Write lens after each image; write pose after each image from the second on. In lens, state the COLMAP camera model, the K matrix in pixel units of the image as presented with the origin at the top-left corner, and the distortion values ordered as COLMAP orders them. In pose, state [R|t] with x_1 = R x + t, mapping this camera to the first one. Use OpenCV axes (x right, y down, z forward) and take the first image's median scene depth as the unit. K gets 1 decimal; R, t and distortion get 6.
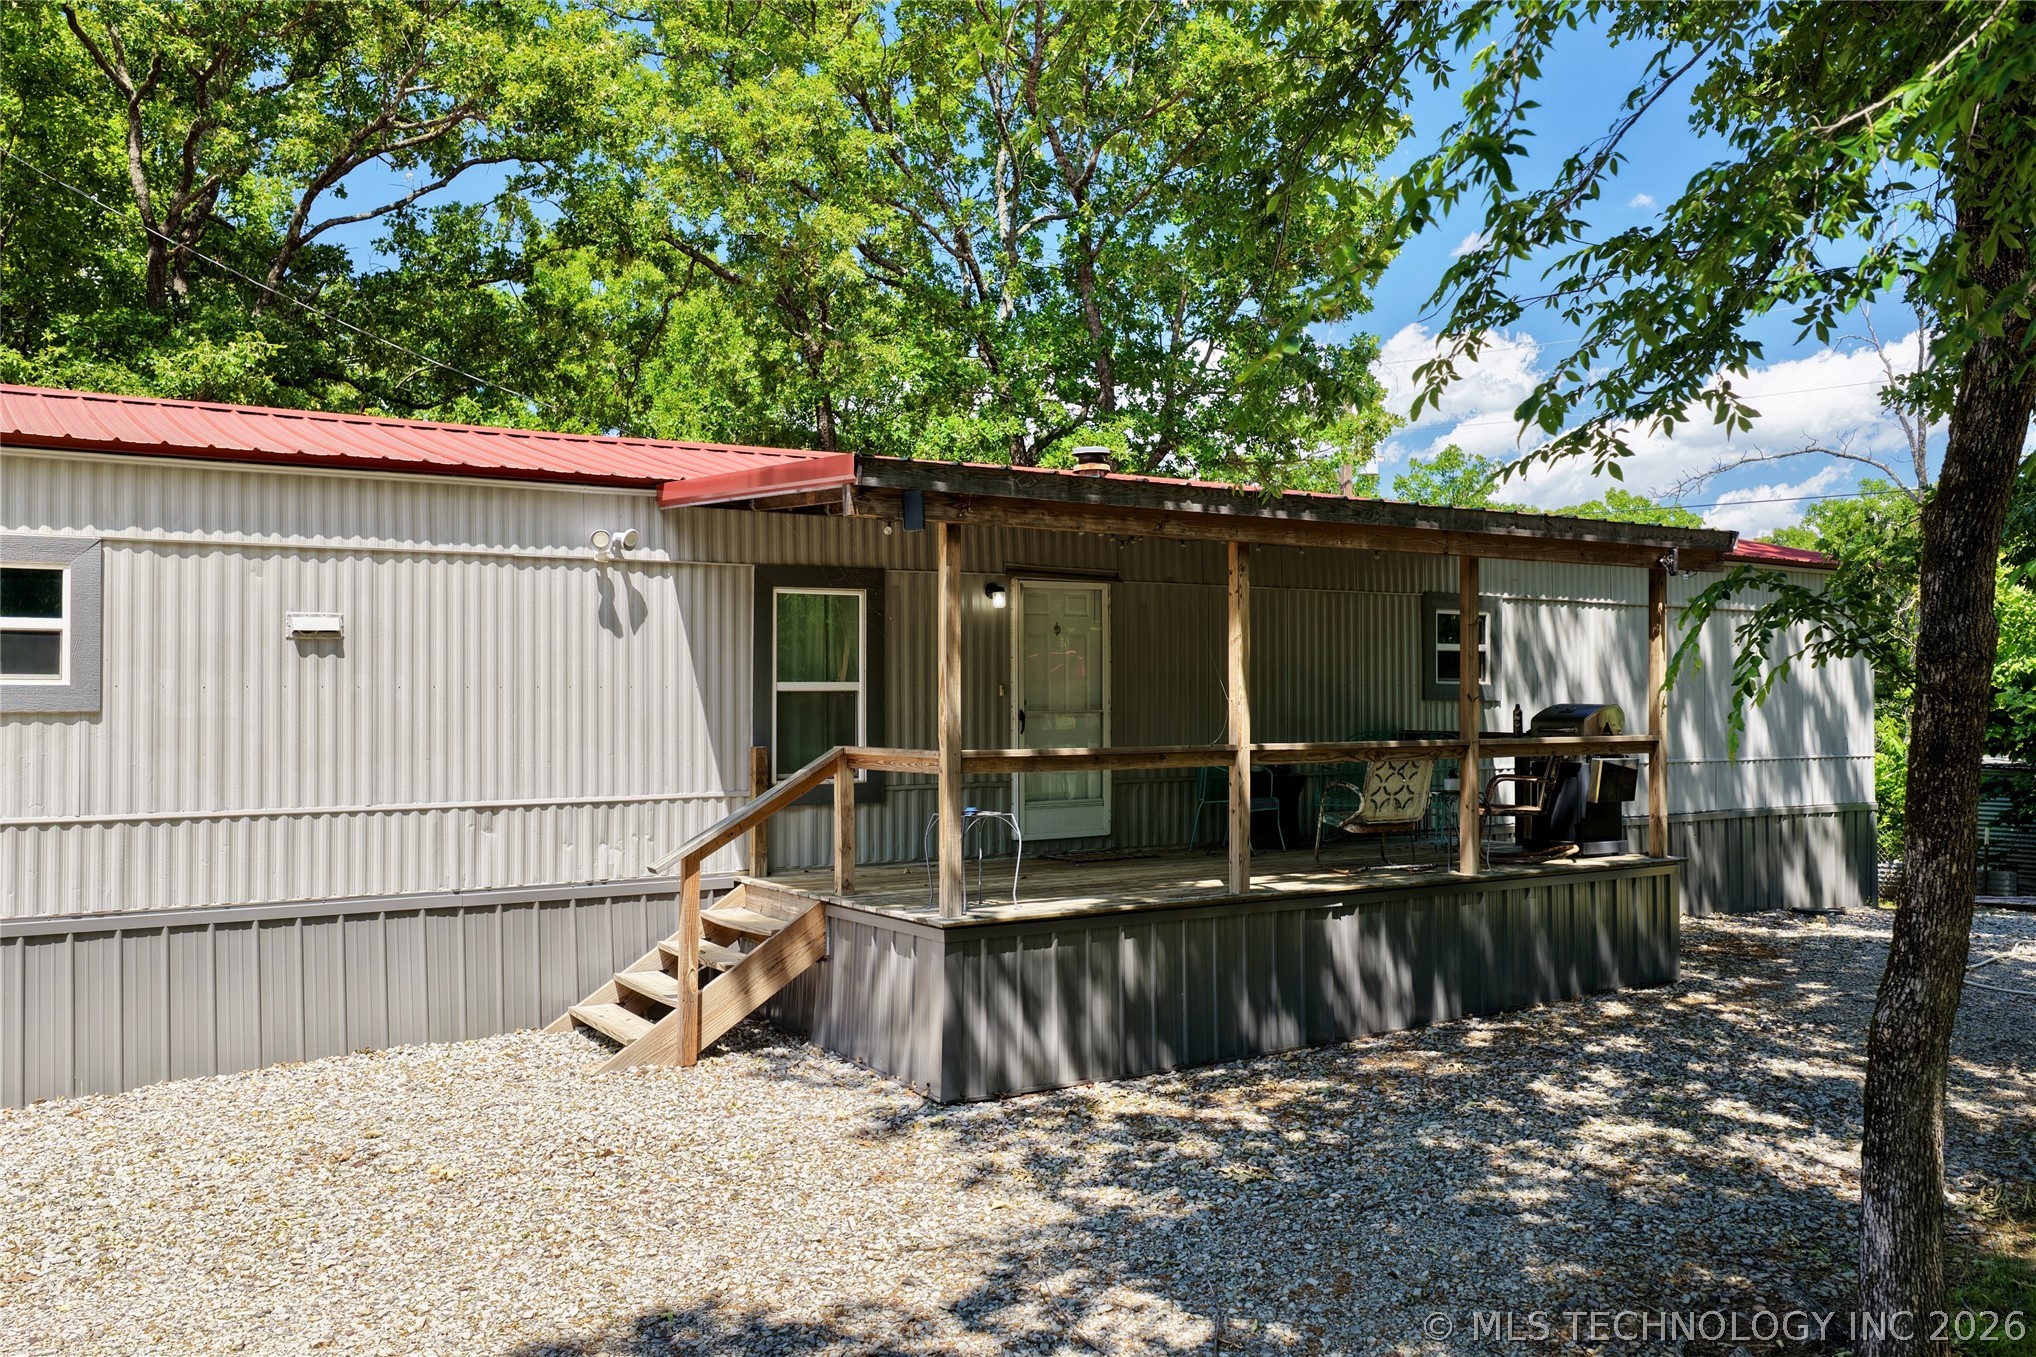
lens RADIAL K [[1688.8, 0, 1006.8], [0, 1688.8, 684.0], [0, 0, 1]] dist [-0.003659, 0.028686]
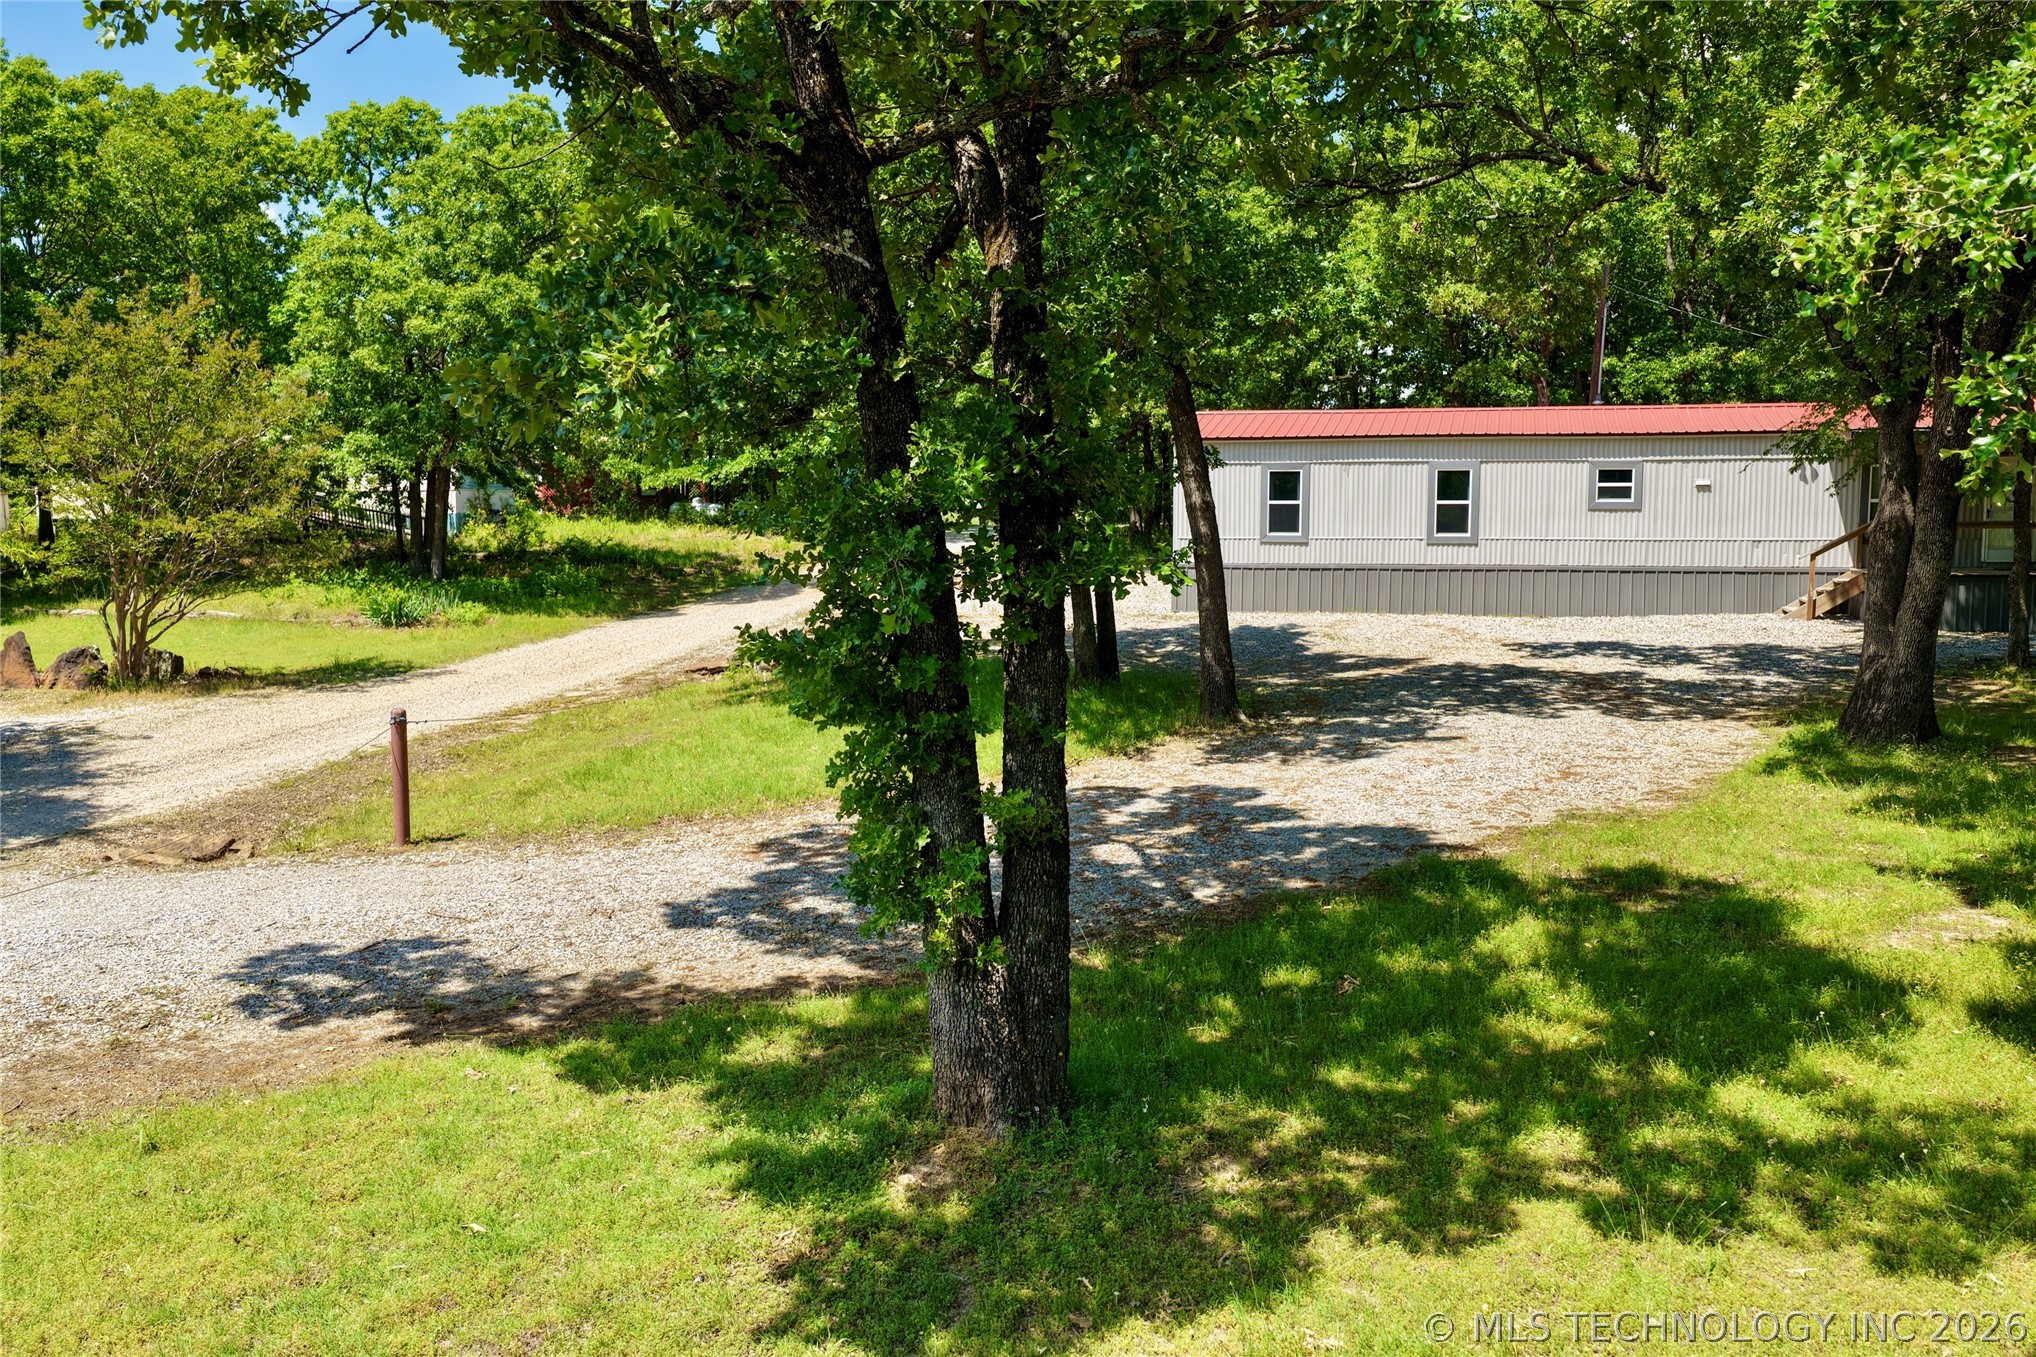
lens RADIAL K [[1688.8, 0, 1016.1], [0, 1688.8, 673.4], [0, 0, 1]] dist [-0.003659, 0.028686]
pose [[0.657874, 0.073935, -0.749490, 1.135698], [0.006111, 0.994613, 0.103479, -0.013703], [0.753103, -0.072657, 0.653879, -2.063124]]
